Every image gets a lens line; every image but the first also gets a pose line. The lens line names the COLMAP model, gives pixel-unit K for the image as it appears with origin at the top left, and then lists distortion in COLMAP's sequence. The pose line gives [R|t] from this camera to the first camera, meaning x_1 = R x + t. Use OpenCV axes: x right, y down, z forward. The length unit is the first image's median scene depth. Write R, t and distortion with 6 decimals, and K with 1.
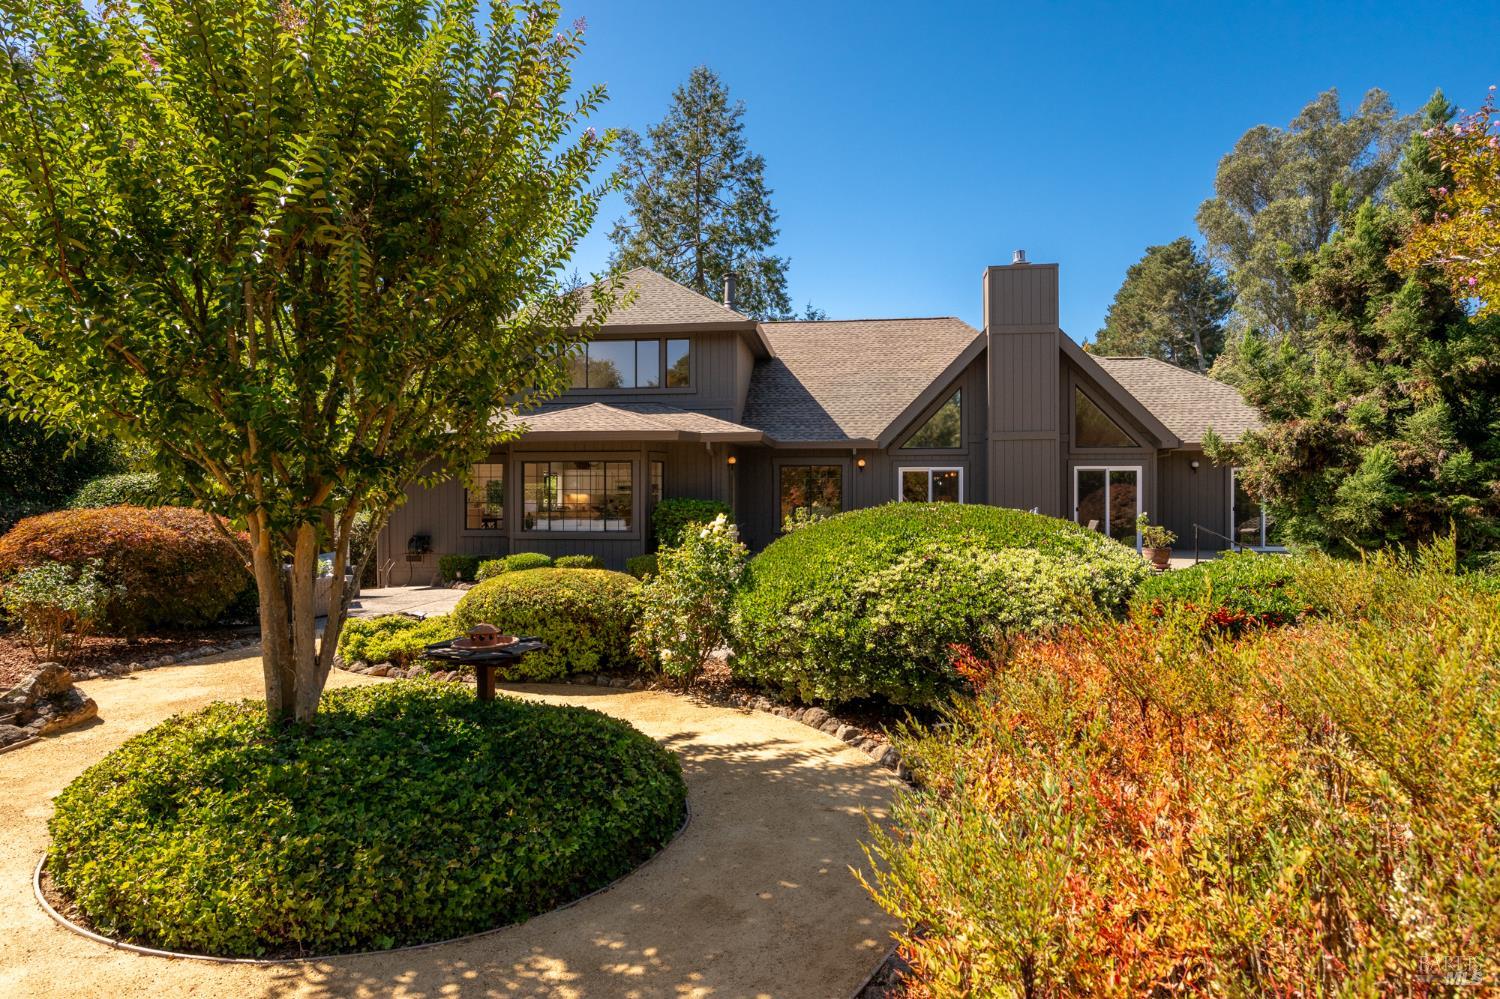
lens RADIAL K [[883.2, 0, 750.0], [0, 883.2, 499.5], [0, 0, 1]] dist [-0.003500, -0.001499]
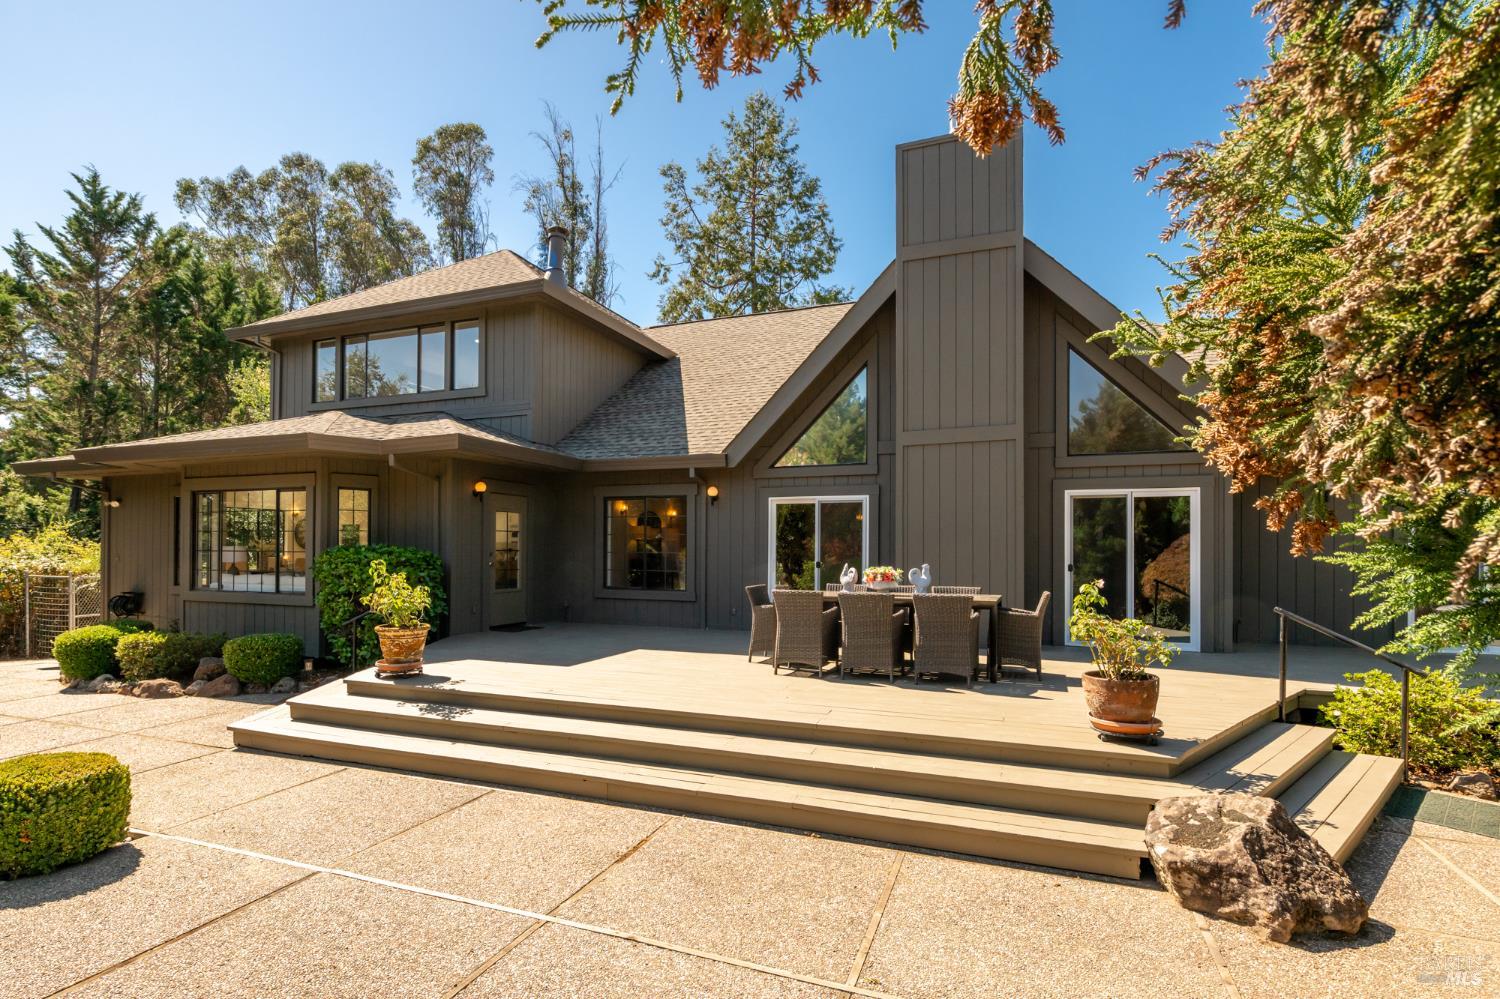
lens RADIAL K [[718.6, 0, 746.5], [0, 718.6, 550.3], [0, 0, 1]] dist [0.000322, 0.000009]
pose [[0.960131, 0.006211, -0.279481, 0.155974], [-0.006266, 0.999980, 0.000697, 0.000639], [0.279480, 0.001082, 0.960151, 0.262708]]
